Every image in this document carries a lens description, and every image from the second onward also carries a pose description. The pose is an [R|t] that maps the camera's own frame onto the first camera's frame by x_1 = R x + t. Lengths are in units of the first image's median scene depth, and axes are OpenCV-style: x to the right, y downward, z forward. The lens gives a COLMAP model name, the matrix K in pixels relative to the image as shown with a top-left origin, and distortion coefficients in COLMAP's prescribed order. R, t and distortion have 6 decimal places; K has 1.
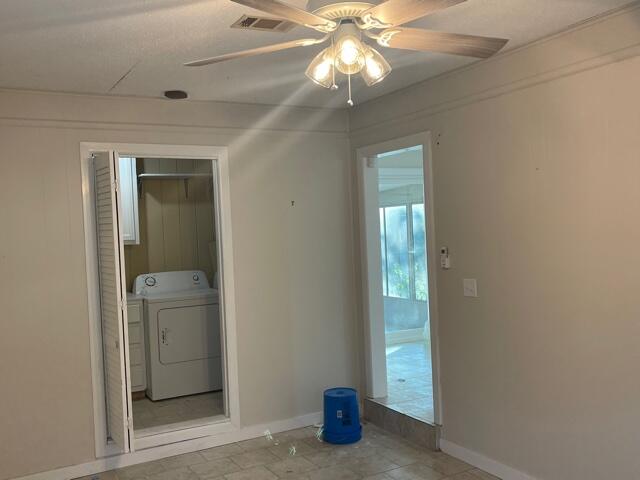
lens RADIAL K [[647.6, 0, 326.0], [0, 647.6, 242.6], [0, 0, 1]] dist [0.081664, -0.085530]
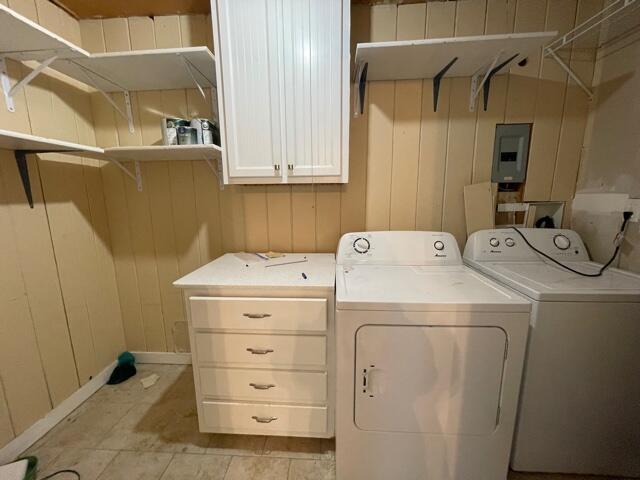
lens RADIAL K [[257.1, 0, 320.0], [0, 257.1, 240.0], [0, 0, 1]] dist [-0.000523, -0.000019]
pose [[0.854464, 0.121229, -0.505169, -0.176563], [-0.041579, 0.985231, 0.166106, 0.015592], [0.517845, -0.120927, 0.846885, 0.754194]]
